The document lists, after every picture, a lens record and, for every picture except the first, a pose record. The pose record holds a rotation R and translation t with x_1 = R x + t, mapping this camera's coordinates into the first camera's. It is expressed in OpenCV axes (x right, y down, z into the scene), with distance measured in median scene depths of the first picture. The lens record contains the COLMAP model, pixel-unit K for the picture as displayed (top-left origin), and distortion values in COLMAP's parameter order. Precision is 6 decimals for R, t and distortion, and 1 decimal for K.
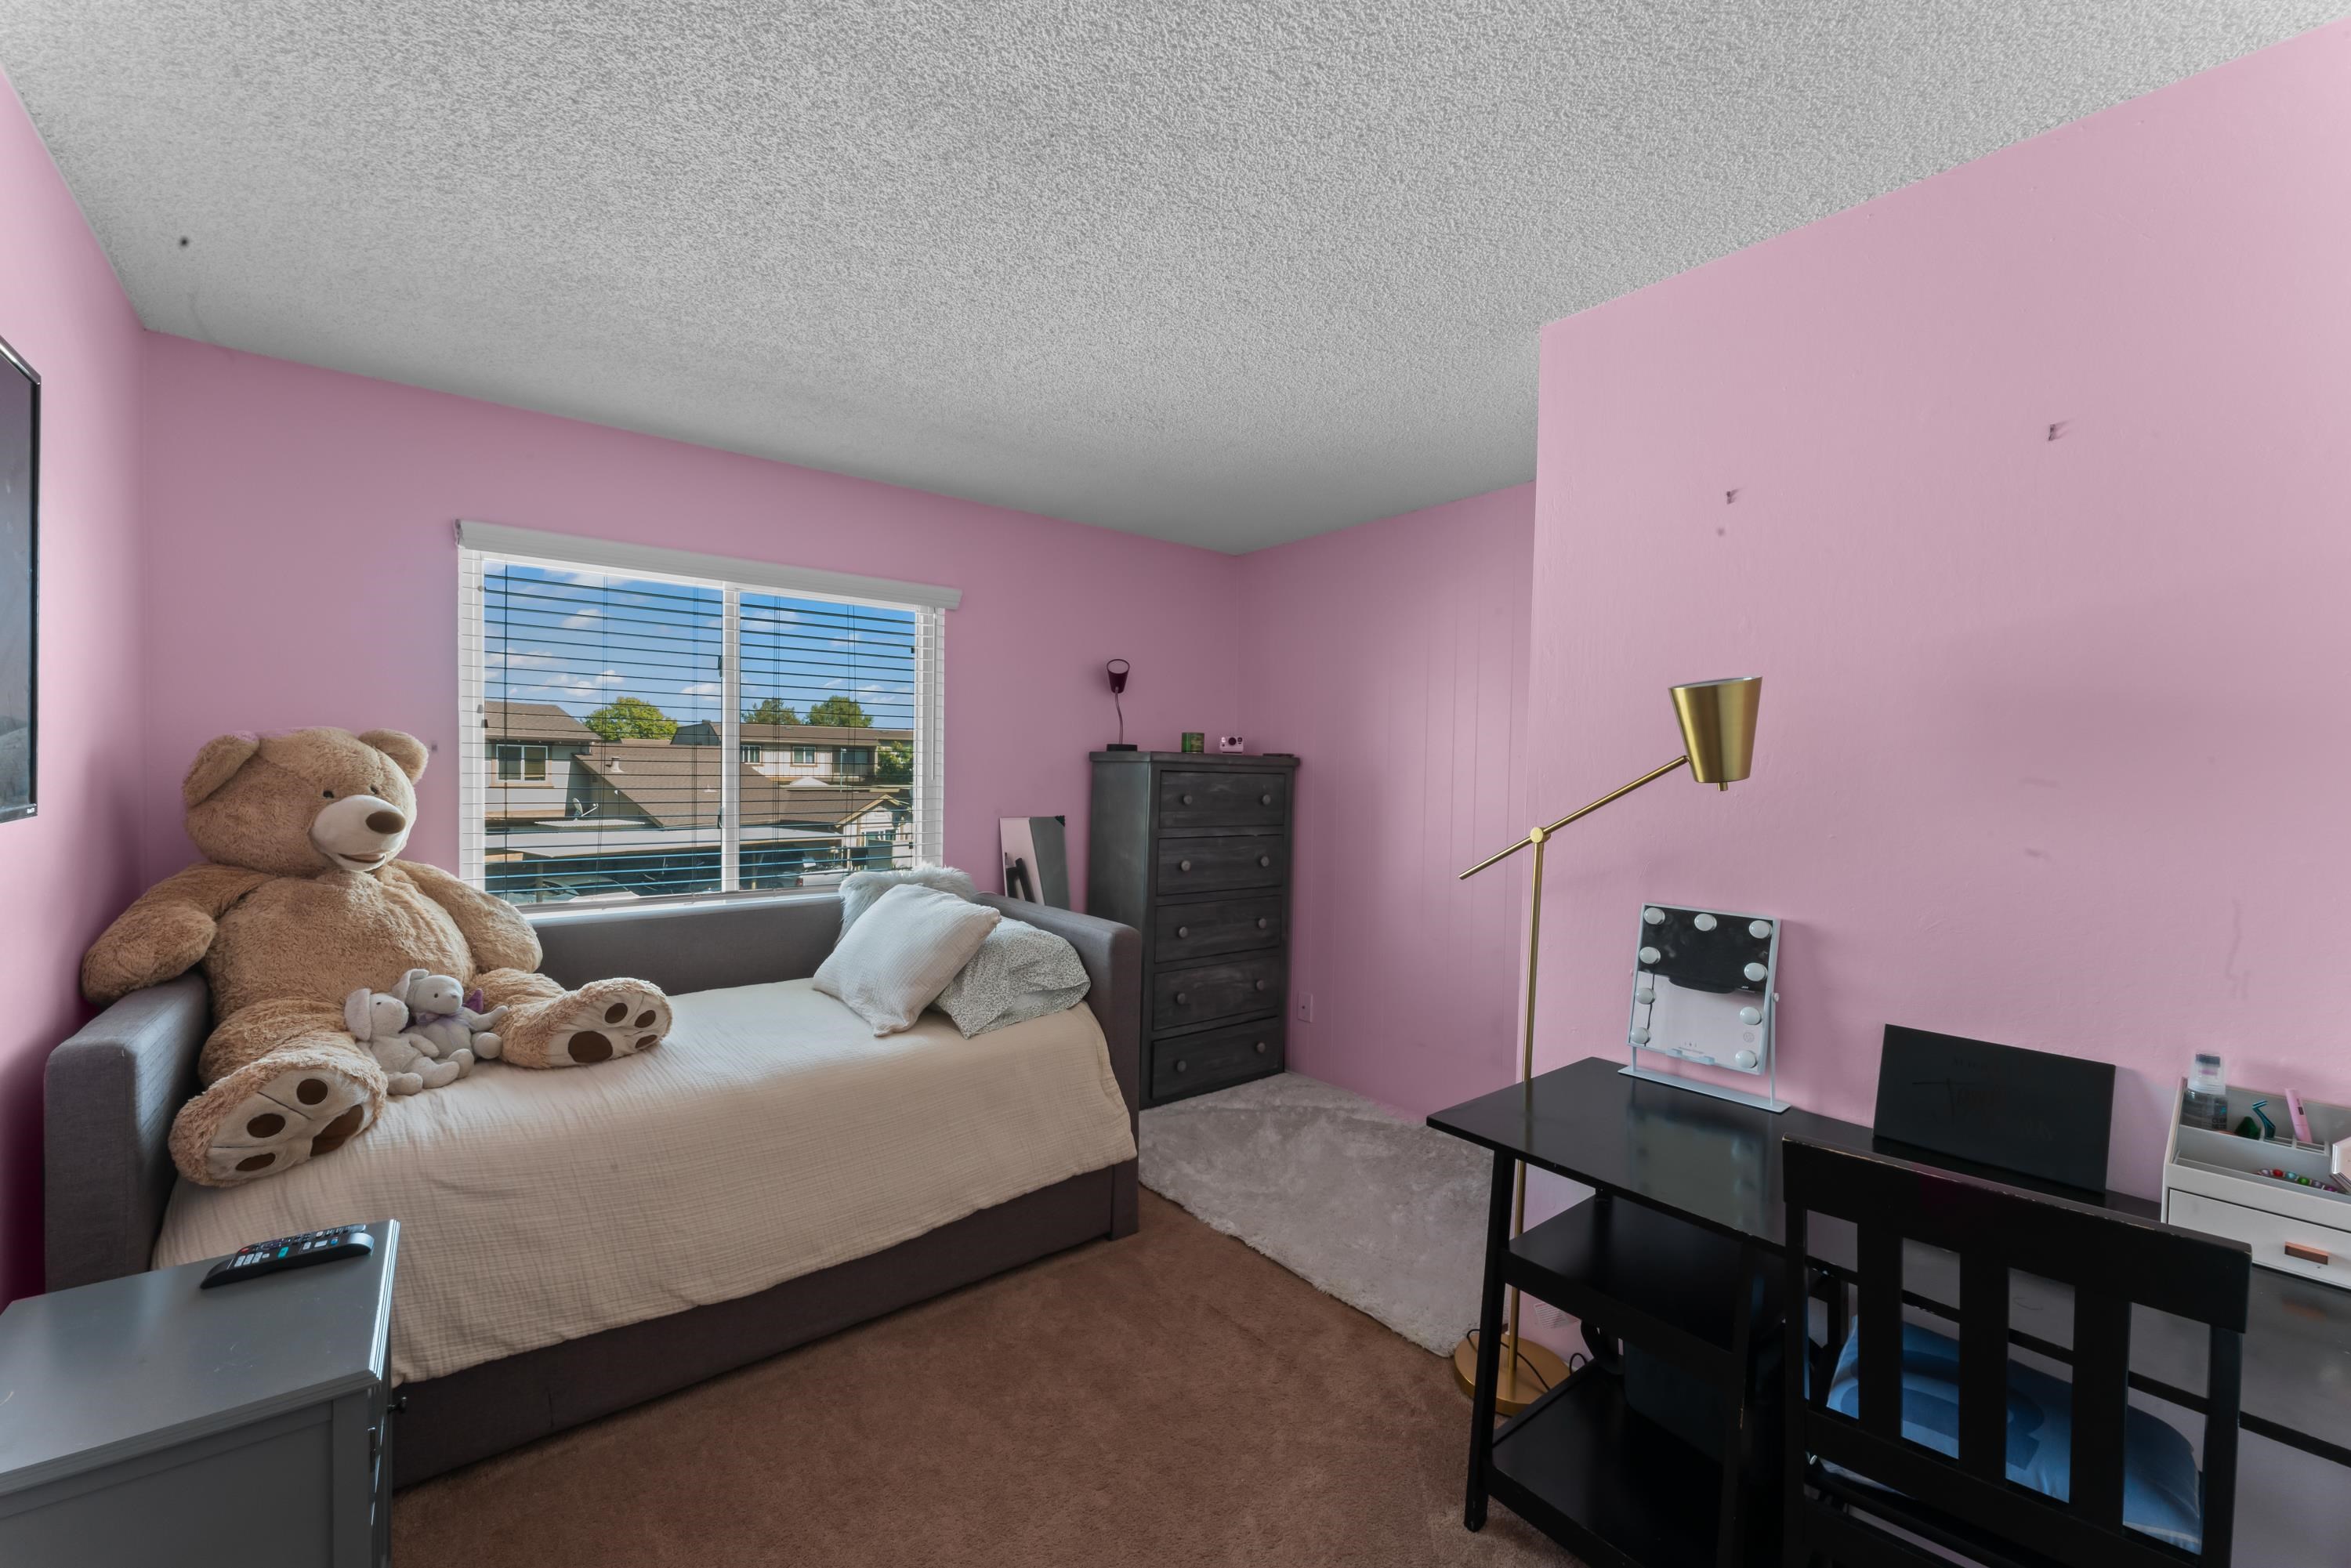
lens RADIAL K [[952.7, 0, 1183.2], [0, 952.7, 781.0], [0, 0, 1]] dist [0.001542, -0.000270]
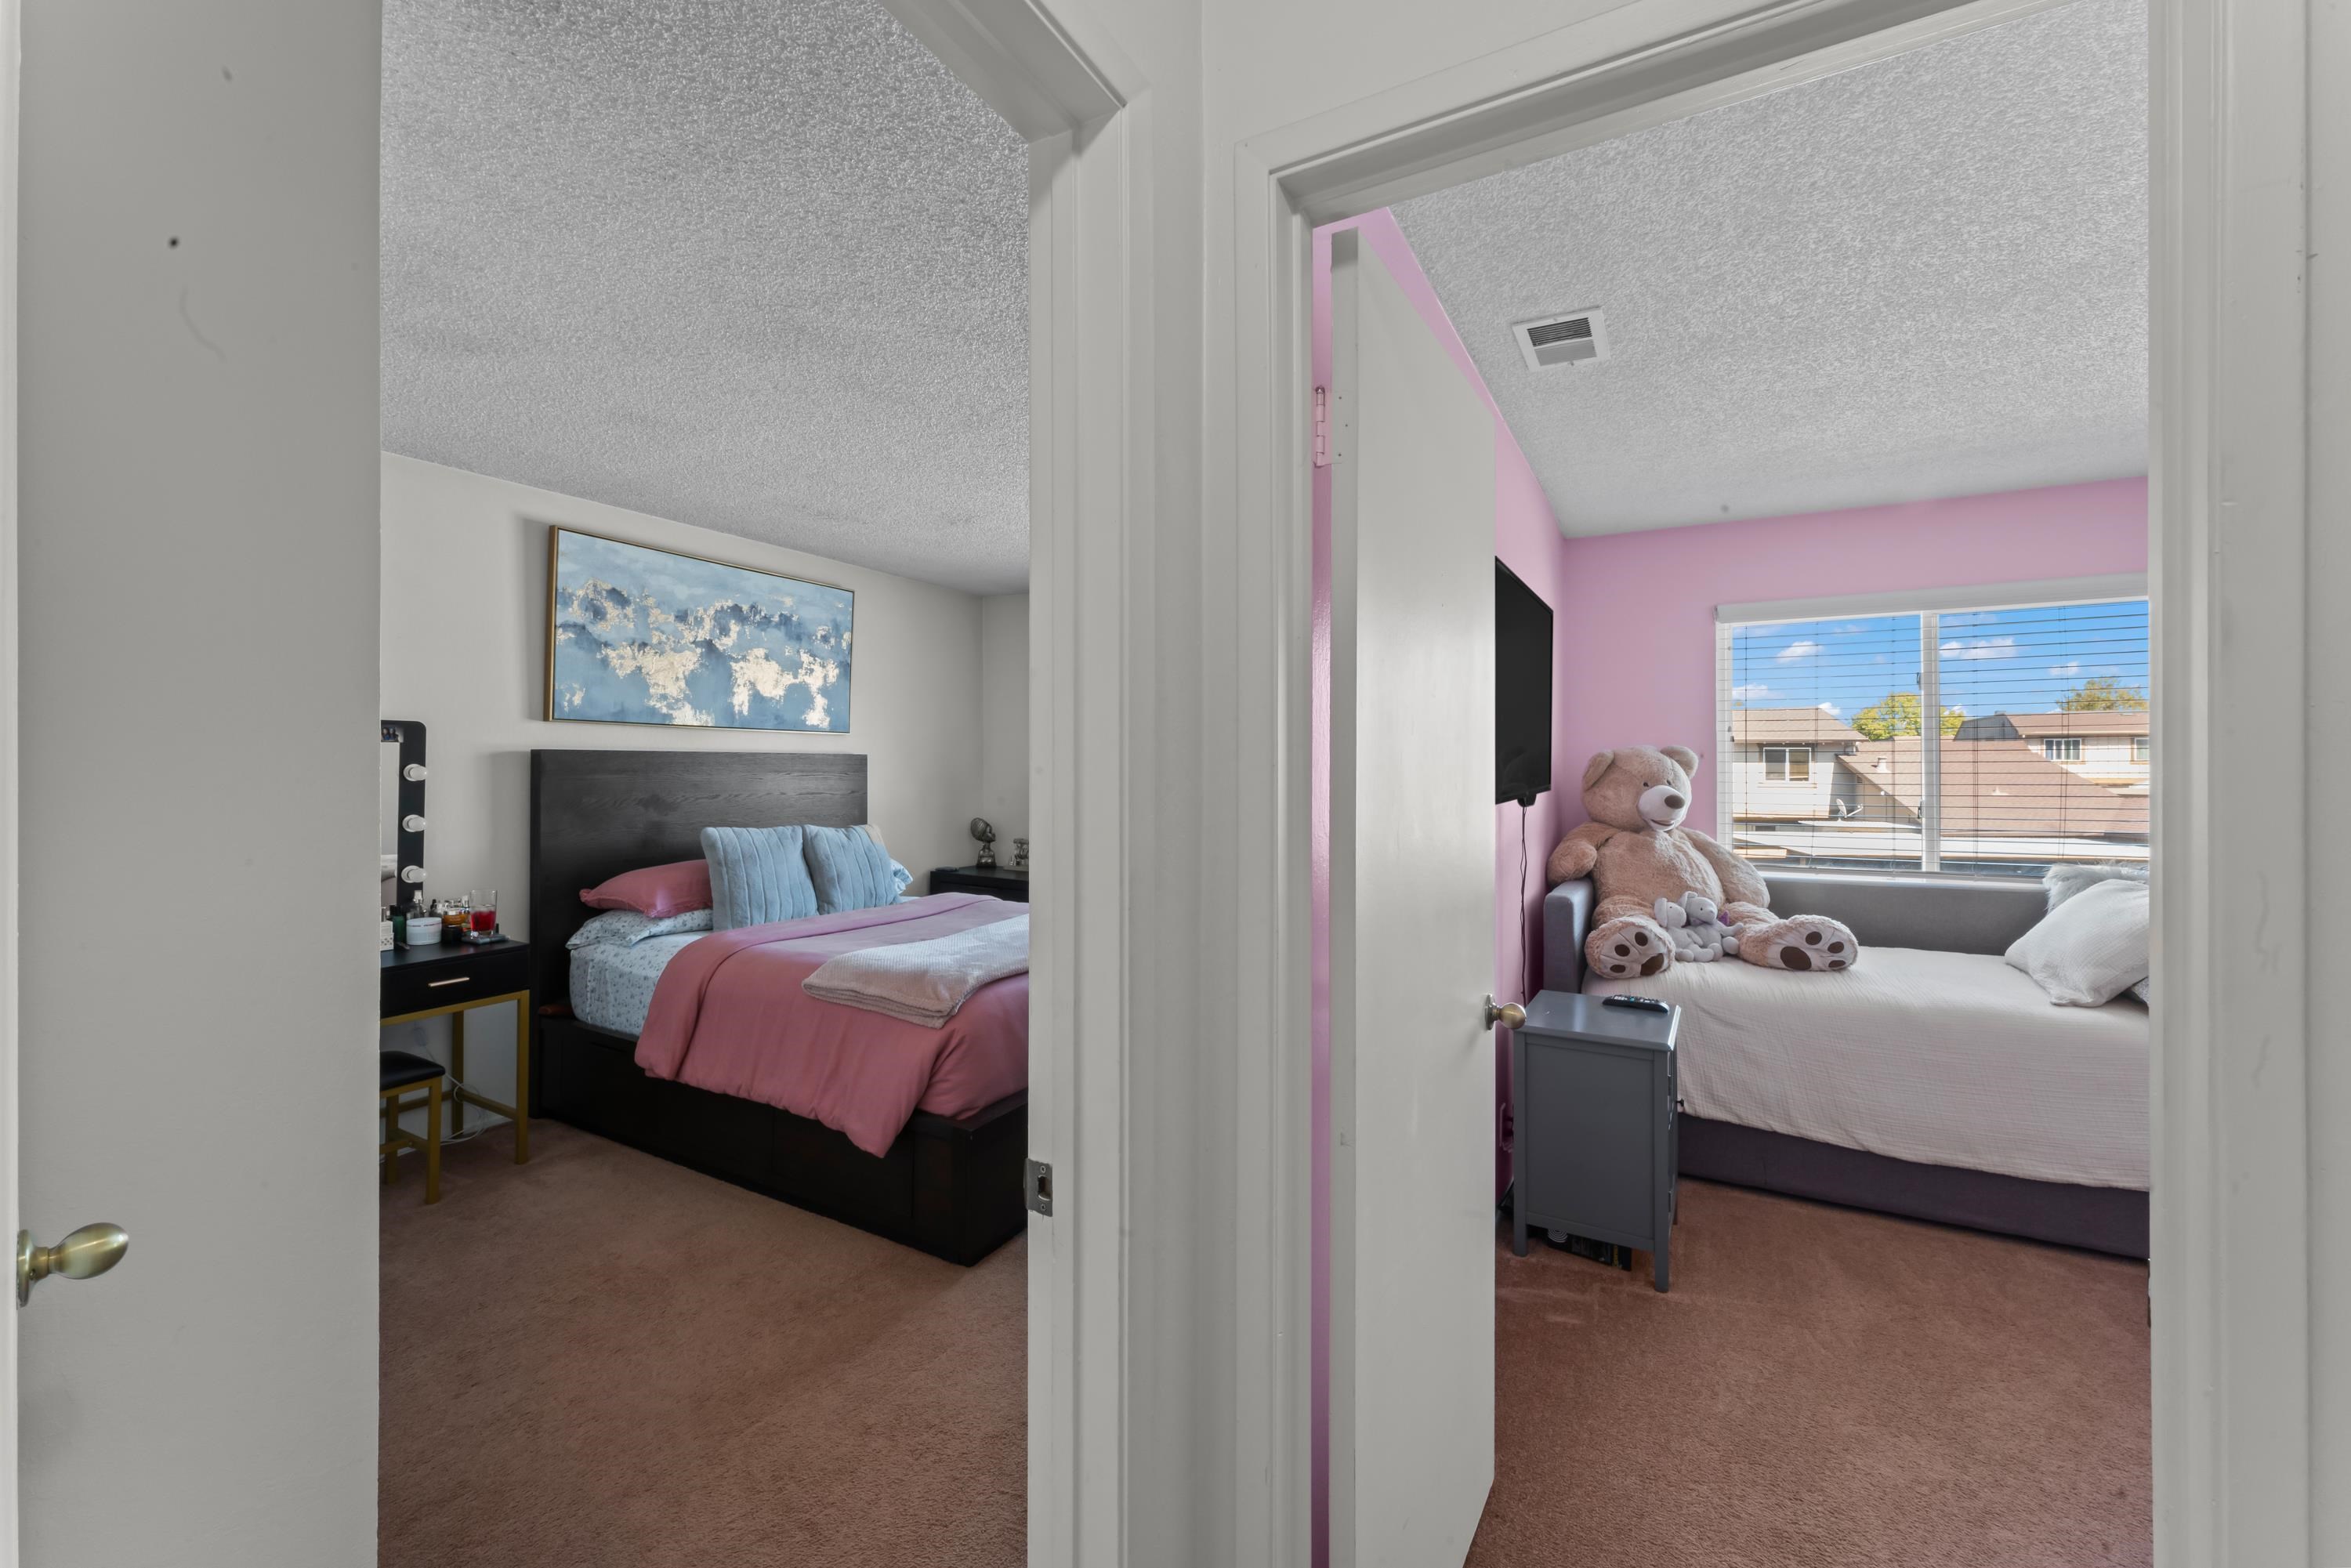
lens RADIAL K [[952.7, 0, 1172.8], [0, 952.7, 773.1], [0, 0, 1]] dist [0.001542, -0.000270]
pose [[0.380174, -0.004914, -0.924902, 0.365892], [-0.003729, 0.999970, -0.006845, 0.007923], [0.924908, 0.006051, 0.380144, -0.438267]]
